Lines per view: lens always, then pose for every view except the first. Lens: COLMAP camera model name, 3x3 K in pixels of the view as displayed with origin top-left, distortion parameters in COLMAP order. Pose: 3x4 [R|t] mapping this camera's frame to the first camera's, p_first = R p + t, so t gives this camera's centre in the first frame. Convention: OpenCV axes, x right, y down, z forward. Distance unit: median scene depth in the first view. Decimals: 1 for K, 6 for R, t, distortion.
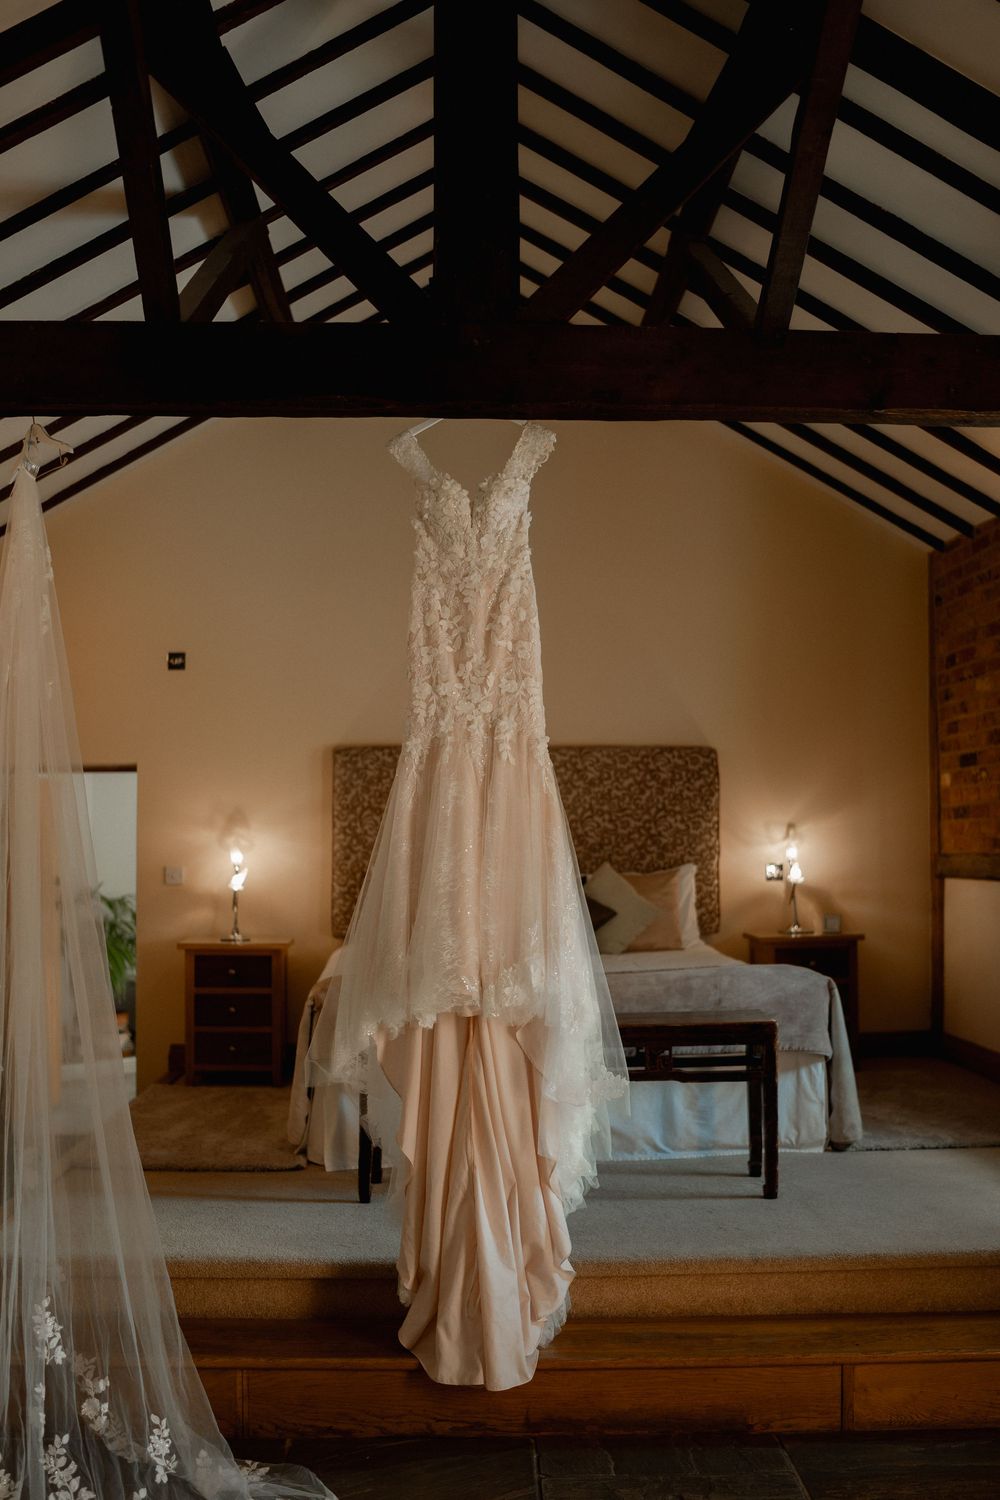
lens RADIAL K [[1501.5, 0, 528.7], [0, 1501.5, 751.0], [0, 0, 1]] dist [-0.204433, 0.275809]
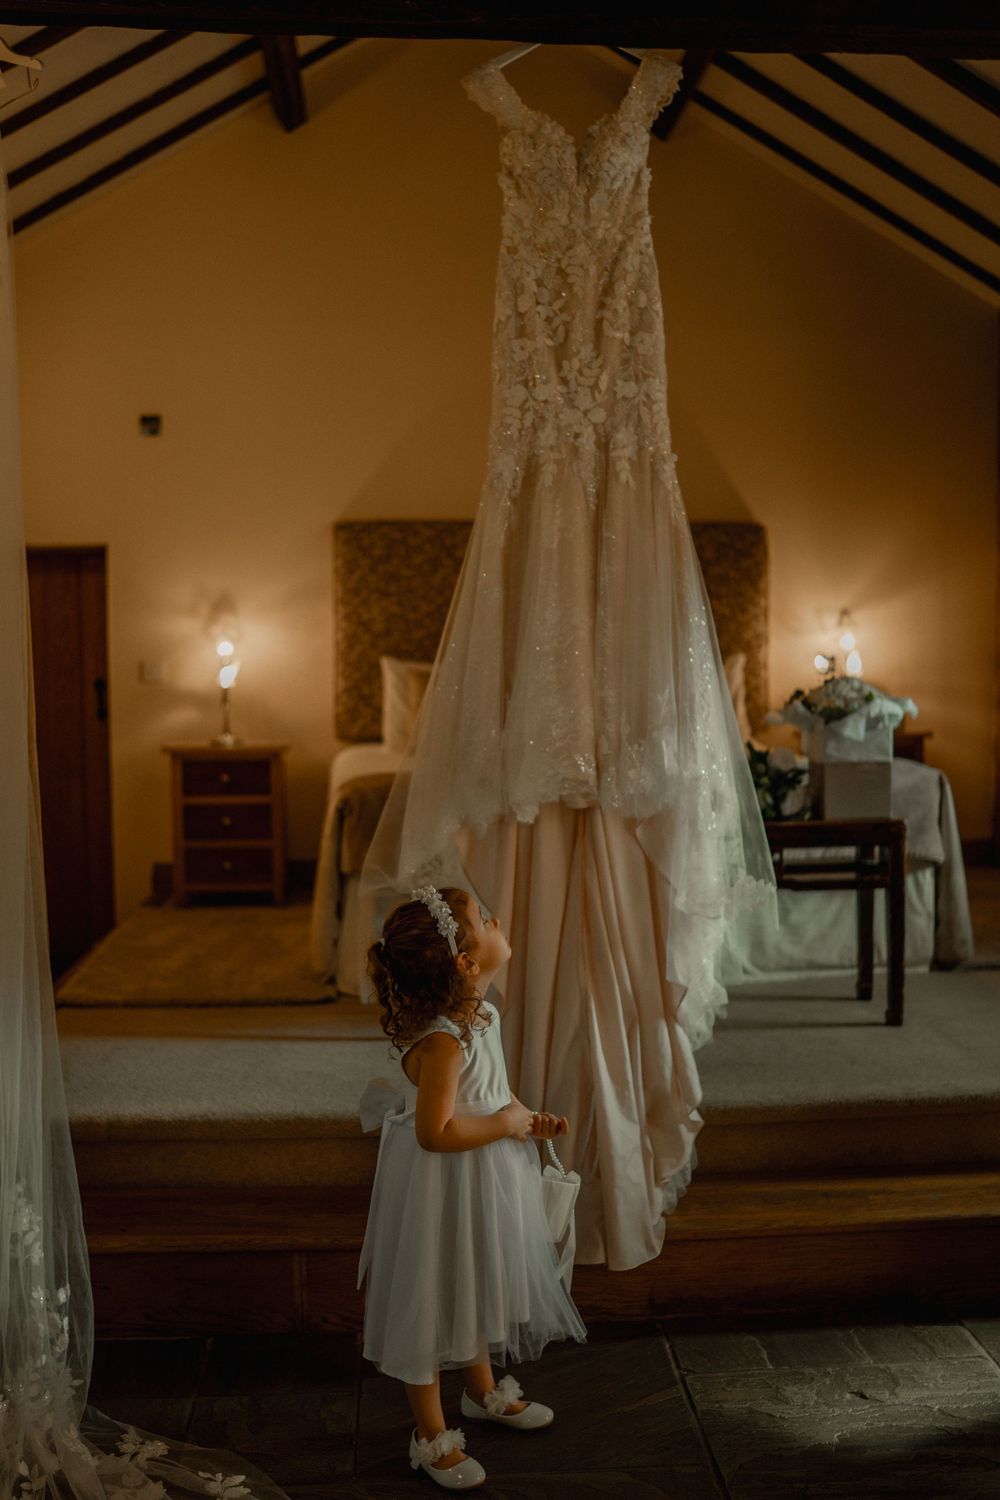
lens RADIAL K [[1438.8, 0, 500.0], [0, 1438.8, 750.0], [0, 0, 1]] dist [-0.188043, 0.211362]
pose [[0.999142, -0.007504, 0.040732, -0.110429], [0.003033, 0.994067, 0.108730, 0.063259], [-0.041306, -0.108514, 0.993236, 0.243487]]
